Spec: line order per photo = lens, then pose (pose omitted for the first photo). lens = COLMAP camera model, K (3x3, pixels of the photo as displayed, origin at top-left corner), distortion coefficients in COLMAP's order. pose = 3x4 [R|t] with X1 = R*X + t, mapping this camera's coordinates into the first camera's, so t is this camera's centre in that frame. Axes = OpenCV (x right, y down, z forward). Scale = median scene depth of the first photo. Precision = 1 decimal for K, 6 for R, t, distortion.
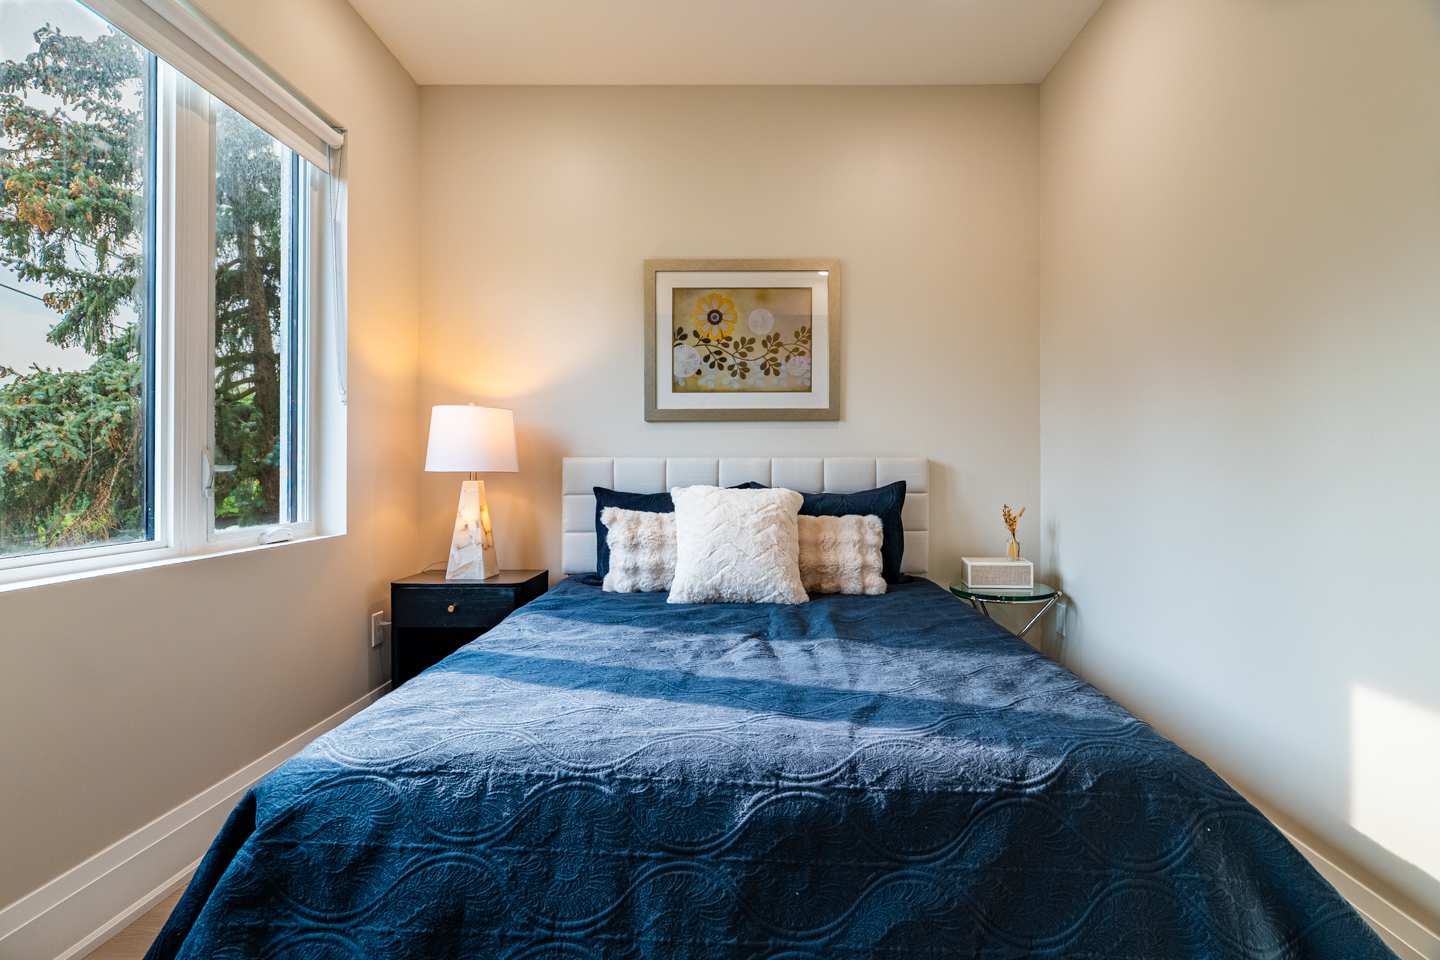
lens RADIAL K [[725.0, 0, 722.3], [0, 725.0, 471.8], [0, 0, 1]] dist [-0.004594, -0.000098]
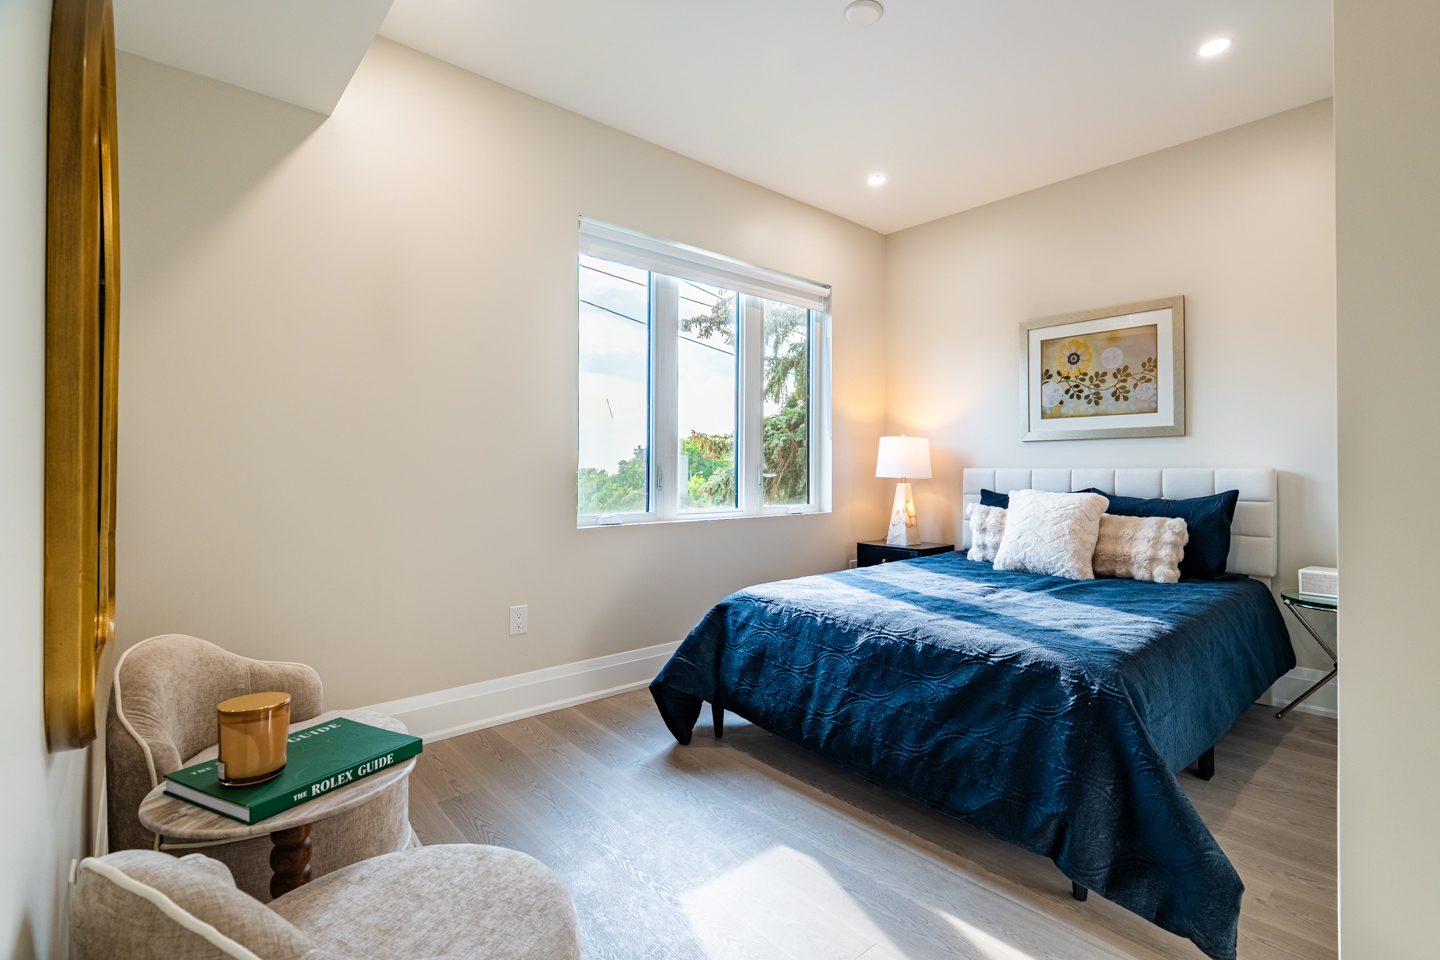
lens RADIAL K [[637.2, 0, 720.0], [0, 637.2, 480.0], [0, 0, 1]] dist [-0.003307, 0.000115]
pose [[0.651583, 0.012323, -0.758477, 0.447525], [-0.006135, 0.999921, 0.010976, -0.007850], [0.758552, -0.002499, 0.651607, -0.210471]]
